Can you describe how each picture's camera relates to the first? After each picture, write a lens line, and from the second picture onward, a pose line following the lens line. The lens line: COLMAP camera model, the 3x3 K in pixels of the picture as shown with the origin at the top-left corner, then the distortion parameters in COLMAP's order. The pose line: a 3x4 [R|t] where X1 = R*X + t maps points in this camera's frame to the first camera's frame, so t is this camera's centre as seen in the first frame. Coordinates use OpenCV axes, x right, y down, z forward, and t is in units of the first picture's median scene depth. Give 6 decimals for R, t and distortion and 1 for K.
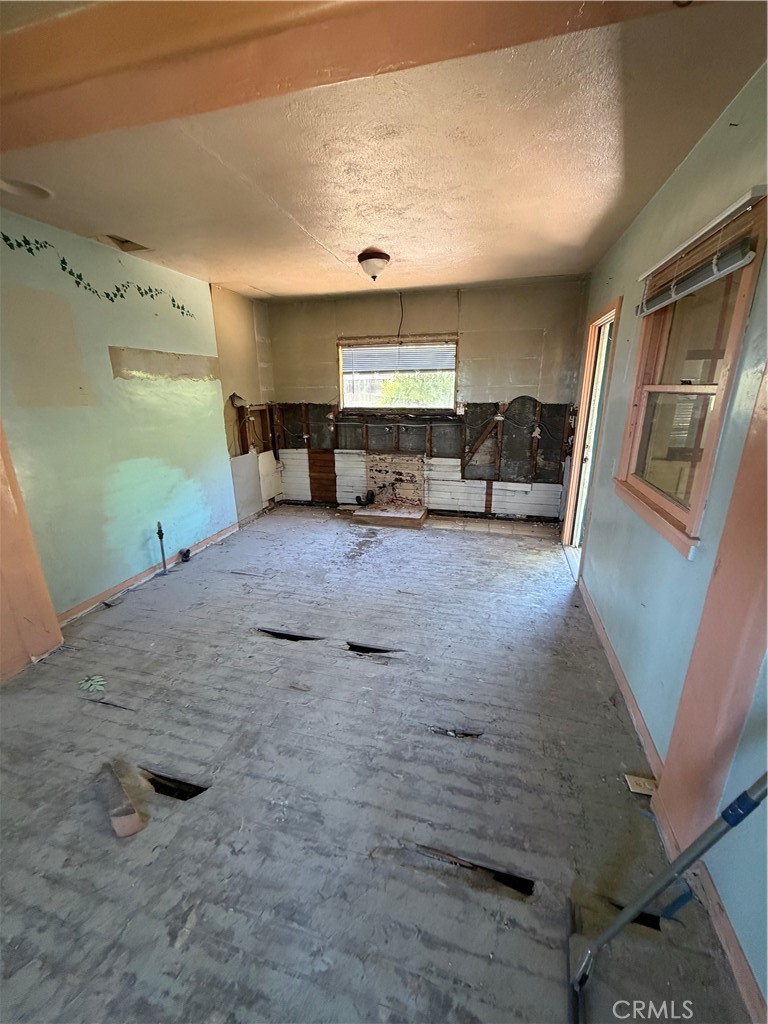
lens RADIAL K [[410.0, 0, 385.2], [0, 410.0, 514.1], [0, 0, 1]] dist [-0.001708, -0.000112]
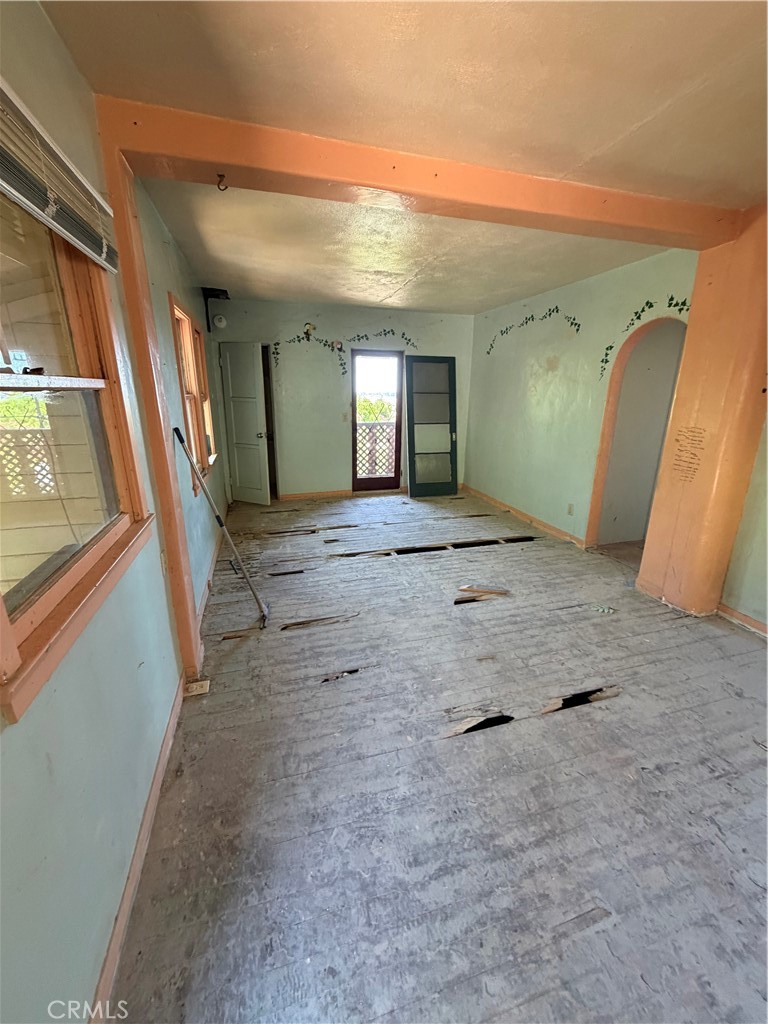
lens RADIAL K [[410.0, 0, 387.4], [0, 410.0, 508.0], [0, 0, 1]] dist [-0.001708, -0.000112]
pose [[-0.850664, 0.148834, -0.504201, 0.599711], [-0.155606, 0.844826, 0.511914, -0.514532], [0.502152, 0.513924, -0.695504, 1.673813]]
